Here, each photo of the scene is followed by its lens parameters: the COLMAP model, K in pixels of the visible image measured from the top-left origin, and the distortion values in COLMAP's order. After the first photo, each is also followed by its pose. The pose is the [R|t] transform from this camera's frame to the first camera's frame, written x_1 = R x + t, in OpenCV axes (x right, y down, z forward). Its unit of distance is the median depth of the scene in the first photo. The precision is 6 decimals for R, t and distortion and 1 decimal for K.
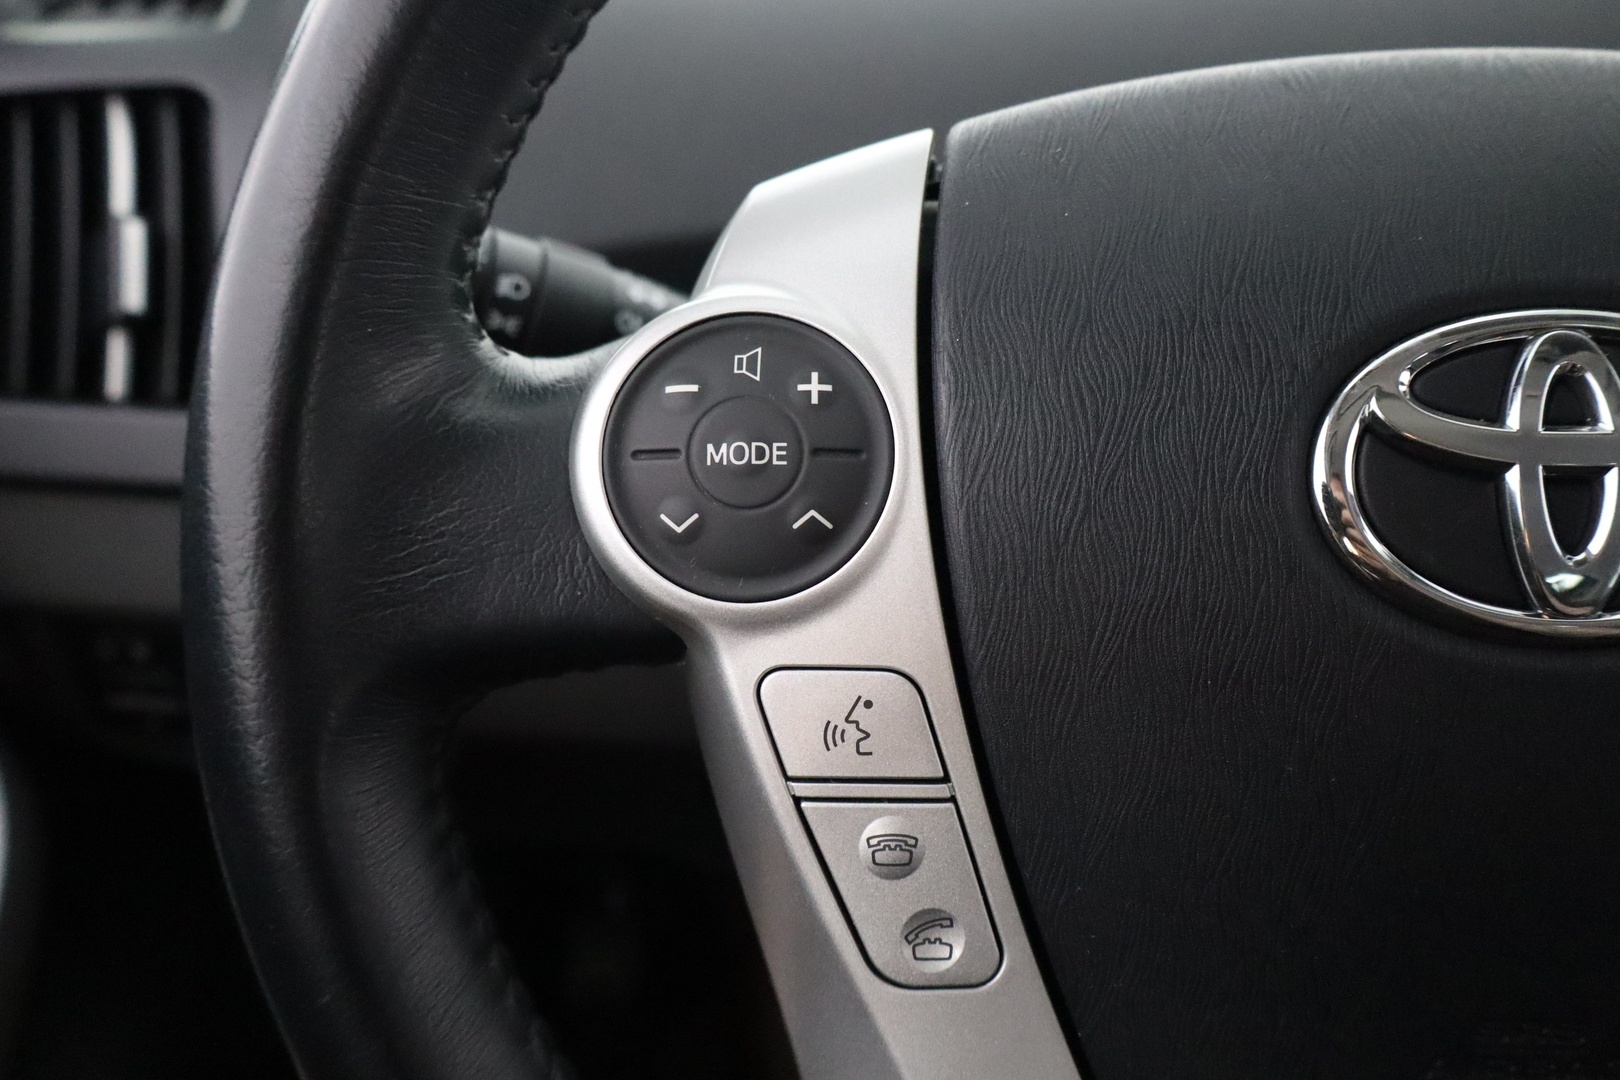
lens RADIAL K [[1491.6, 0, 810.0], [0, 1491.6, 540.0], [0, 0, 1]] dist [0.012114, 0.004258]
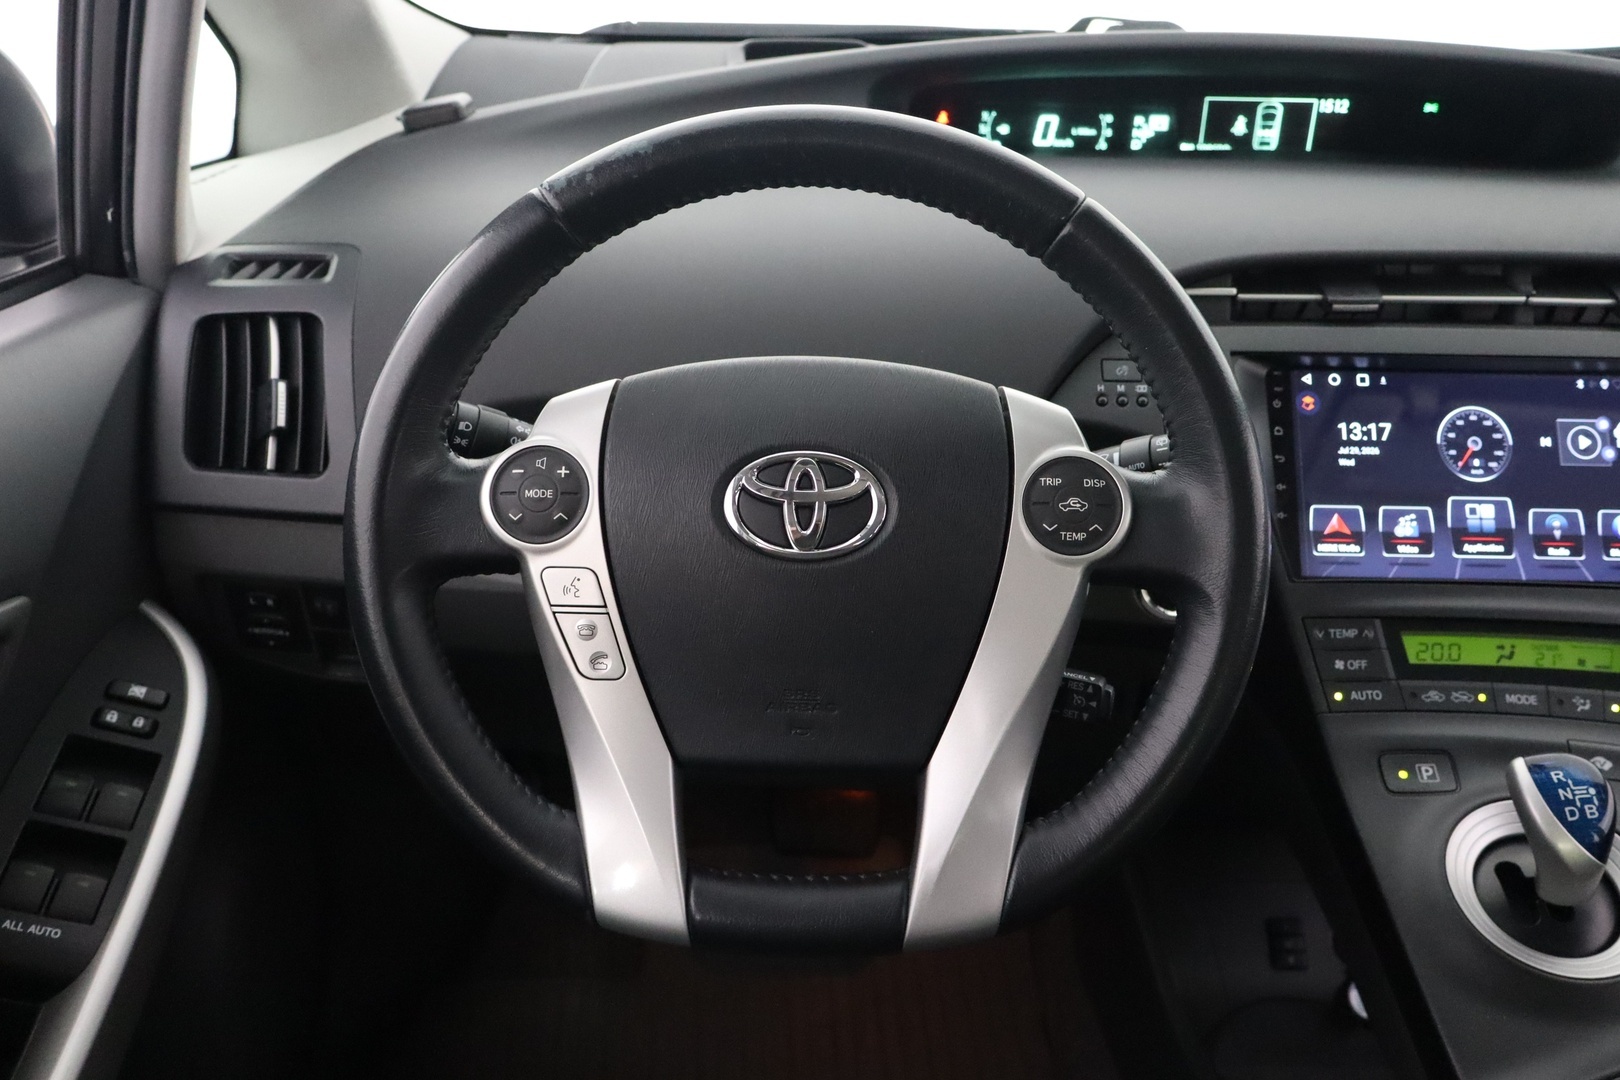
lens RADIAL K [[1491.6, 0, 810.0], [0, 1491.6, 540.0], [0, 0, 1]] dist [0.012114, 0.004258]
pose [[0.999731, 0.018320, 0.014214, 0.442595], [-0.017585, 0.998583, -0.050230, 0.168340], [-0.015114, 0.049967, 0.998637, -1.903451]]
